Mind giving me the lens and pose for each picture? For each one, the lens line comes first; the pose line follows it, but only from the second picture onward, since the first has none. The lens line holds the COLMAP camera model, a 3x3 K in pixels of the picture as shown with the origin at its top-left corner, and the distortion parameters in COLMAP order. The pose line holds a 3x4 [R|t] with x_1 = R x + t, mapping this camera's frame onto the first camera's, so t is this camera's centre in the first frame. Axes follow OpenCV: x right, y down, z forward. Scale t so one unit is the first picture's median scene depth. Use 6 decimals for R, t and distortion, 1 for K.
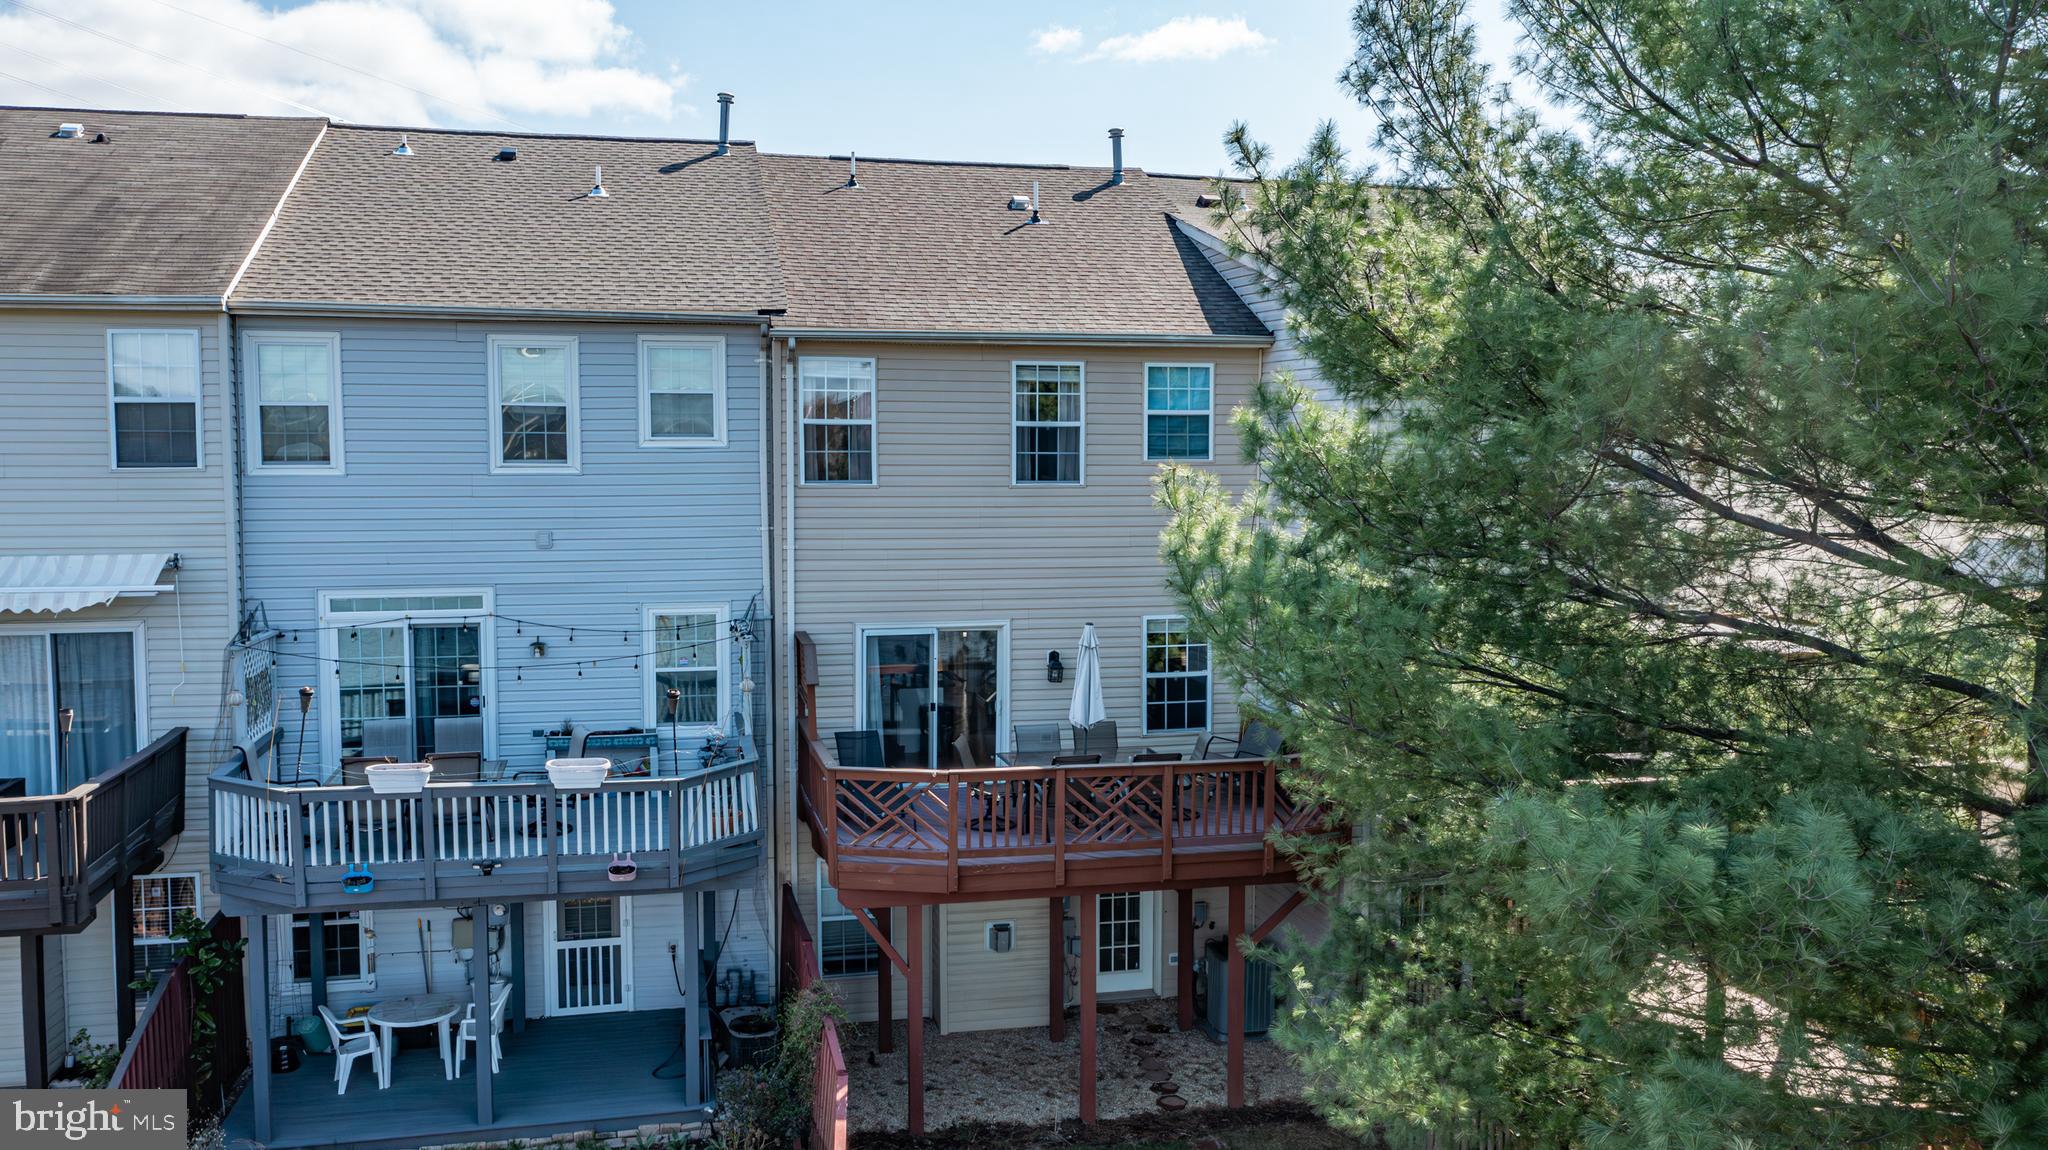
lens RADIAL K [[1627.9, 0, 1024.0], [0, 1627.9, 575.0], [0, 0, 1]] dist [-0.002470, -0.007048]
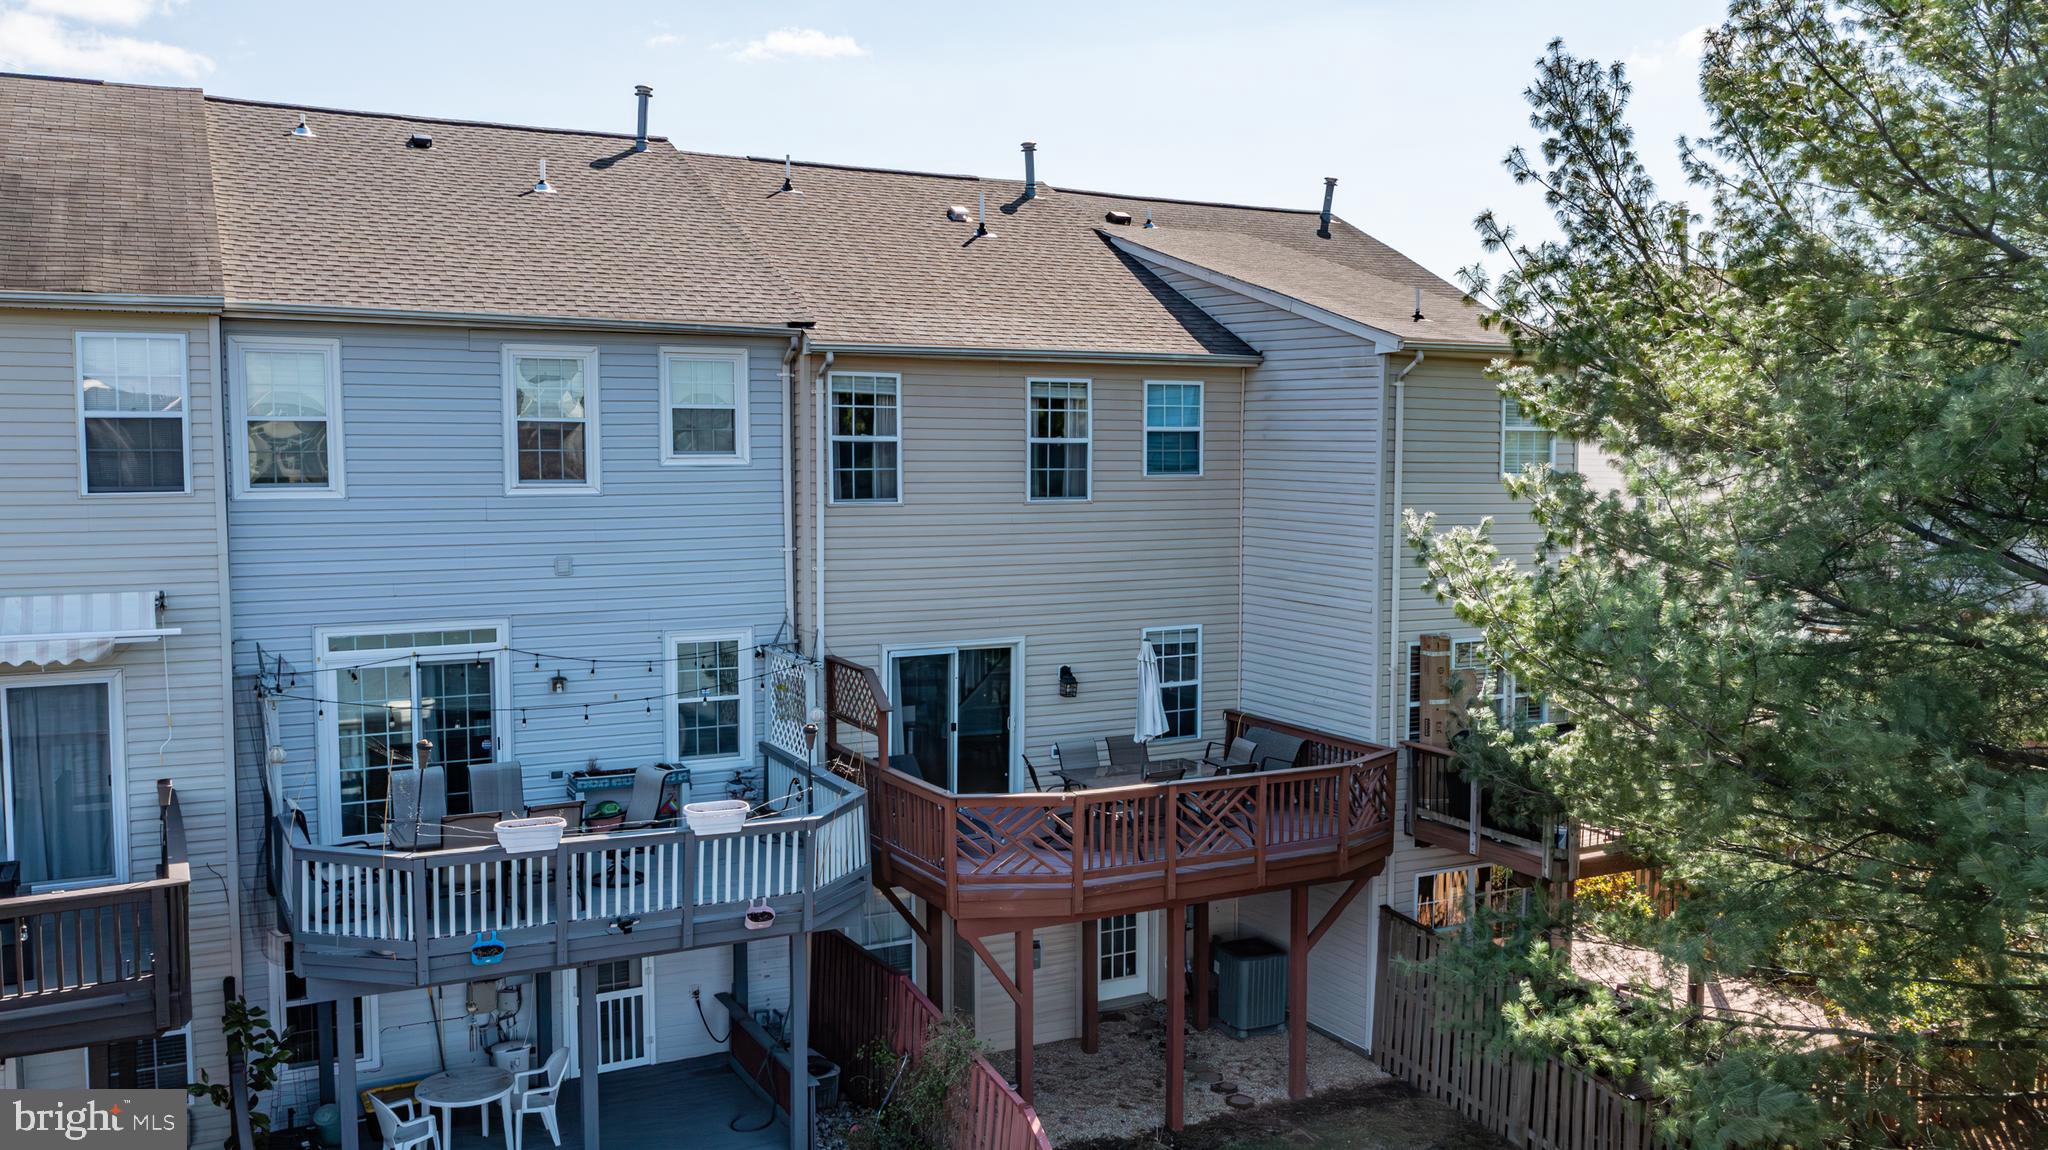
lens RADIAL K [[1627.9, 0, 1024.0], [0, 1627.9, 575.0], [0, 0, 1]] dist [-0.002470, -0.007048]
pose [[0.965729, -0.019903, 0.258788, -0.280212], [0.018954, 0.999801, 0.006164, -0.017114], [-0.258859, -0.001048, 0.965914, 0.036663]]
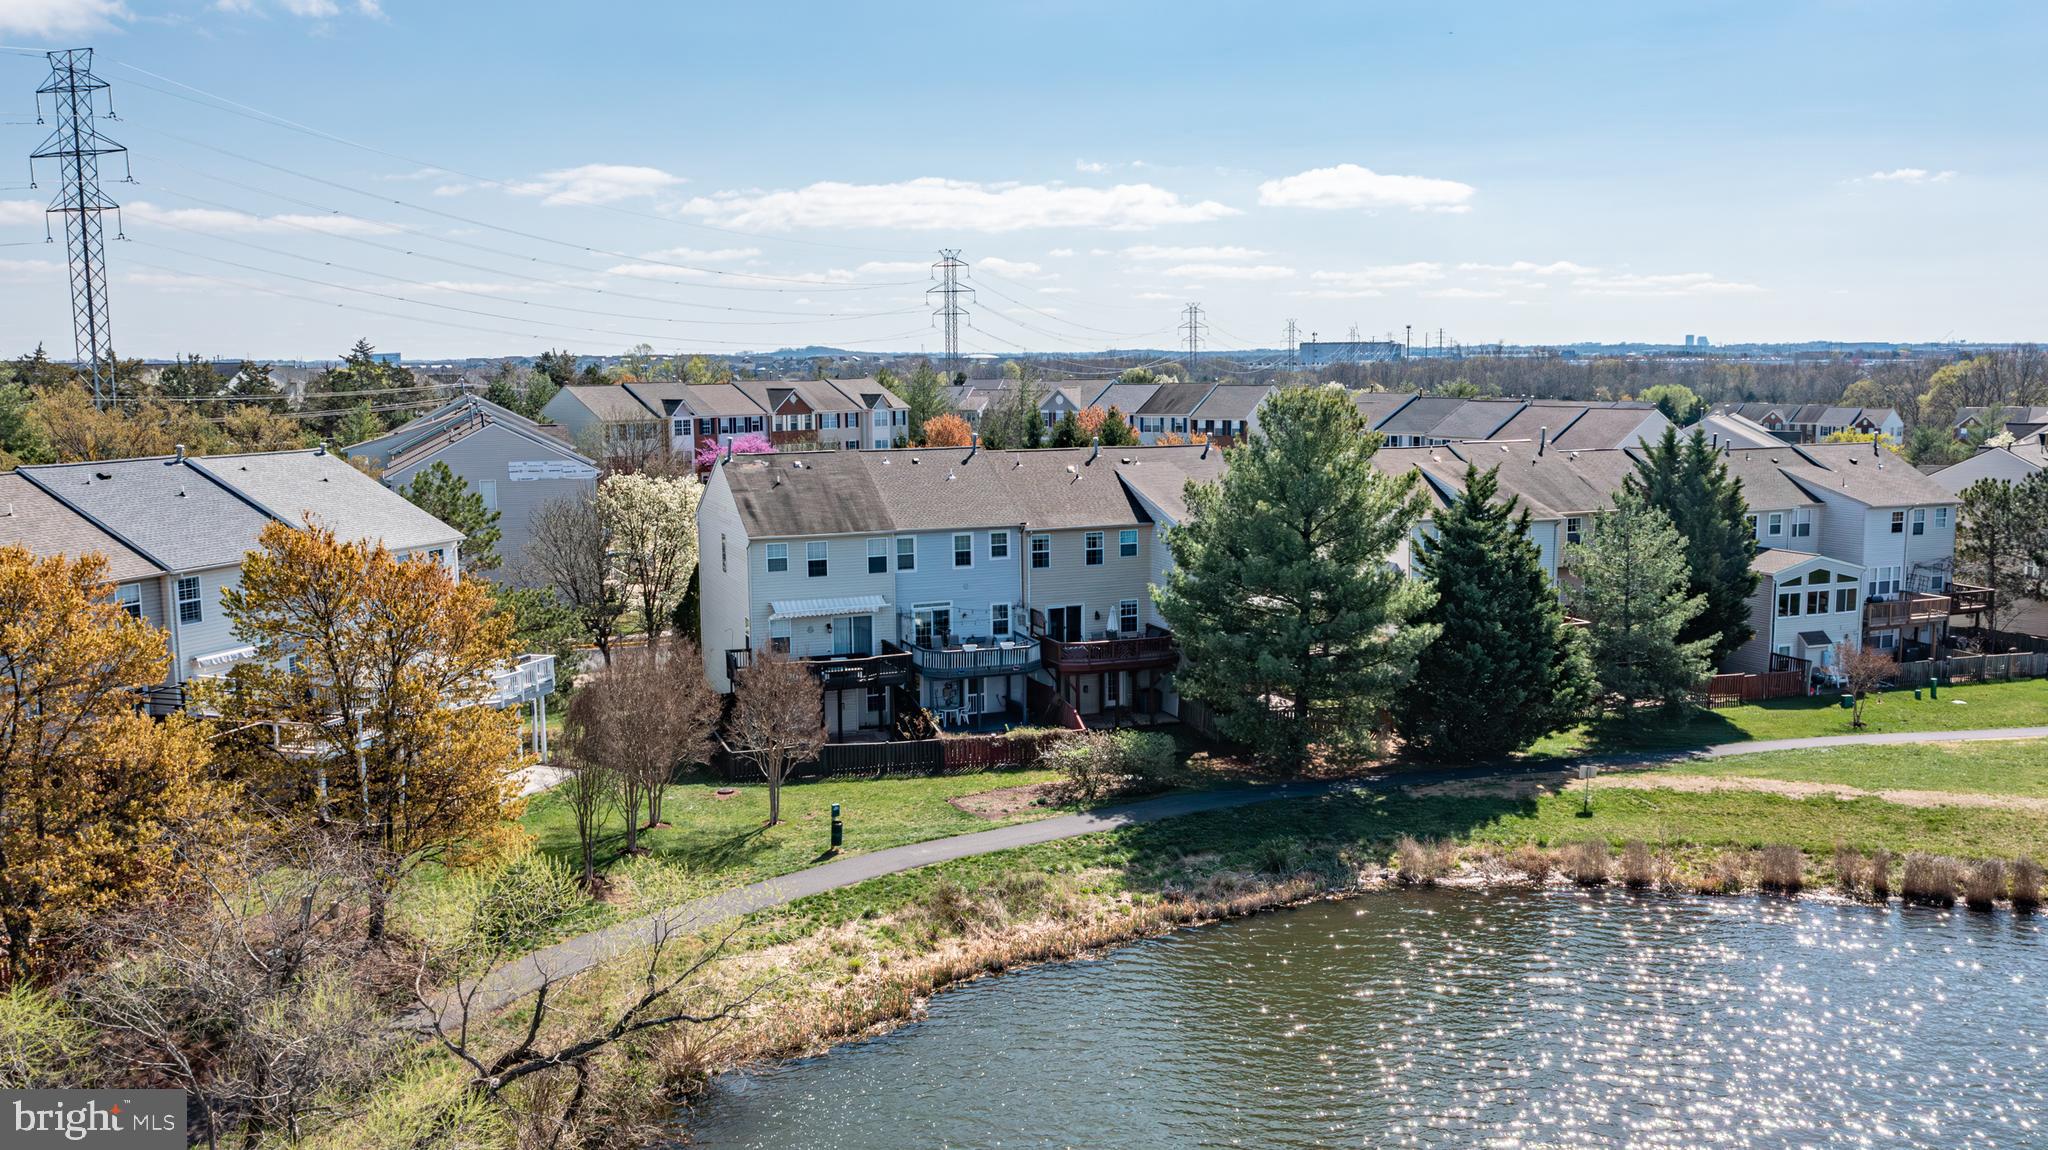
lens RADIAL K [[1737.6, 0, 1088.7], [0, 1737.6, 578.6], [0, 0, 1]] dist [-0.006953, 0.008670]
pose [[0.983418, -0.028615, 0.179084, -0.726445], [0.018089, 0.998026, 0.060139, -0.272240], [-0.180451, -0.055902, 0.981994, -2.940814]]
